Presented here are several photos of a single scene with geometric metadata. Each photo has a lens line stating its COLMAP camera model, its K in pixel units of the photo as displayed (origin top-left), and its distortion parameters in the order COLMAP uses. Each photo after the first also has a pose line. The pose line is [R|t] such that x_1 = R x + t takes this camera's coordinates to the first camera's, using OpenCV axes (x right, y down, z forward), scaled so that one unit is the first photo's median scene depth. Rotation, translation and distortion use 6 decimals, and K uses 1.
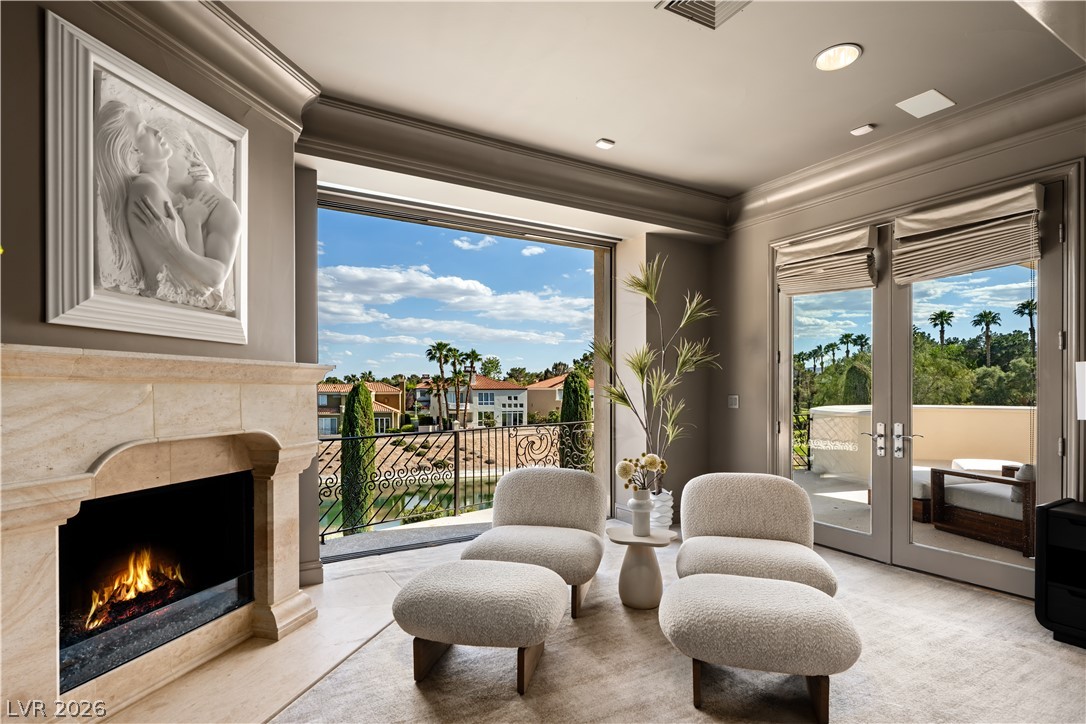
lens RADIAL K [[548.1, 0, 546.3], [0, 548.1, 393.7], [0, 0, 1]] dist [-0.003514, -0.000181]
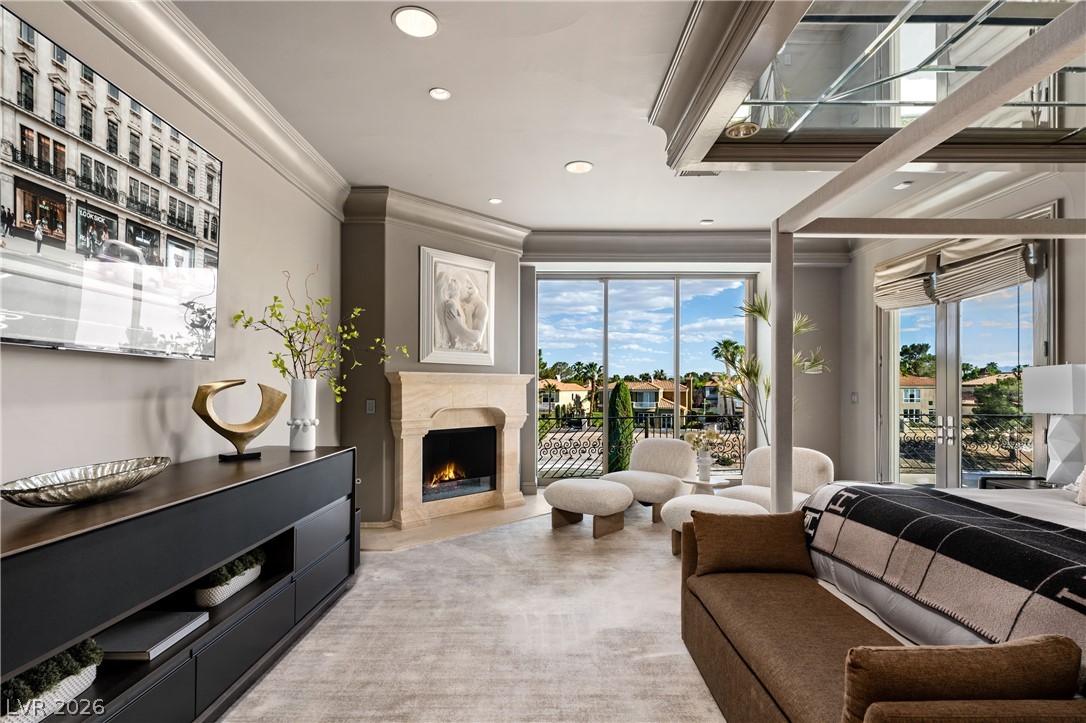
lens RADIAL K [[546.6, 0, 548.1], [0, 546.6, 385.0], [0, 0, 1]] dist [-0.002720, 0.000158]
pose [[0.866787, 0.000458, -0.498678, 0.668353], [-0.006298, 0.999930, -0.010028, 0.003516], [0.498639, 0.011833, 0.866729, -0.695920]]
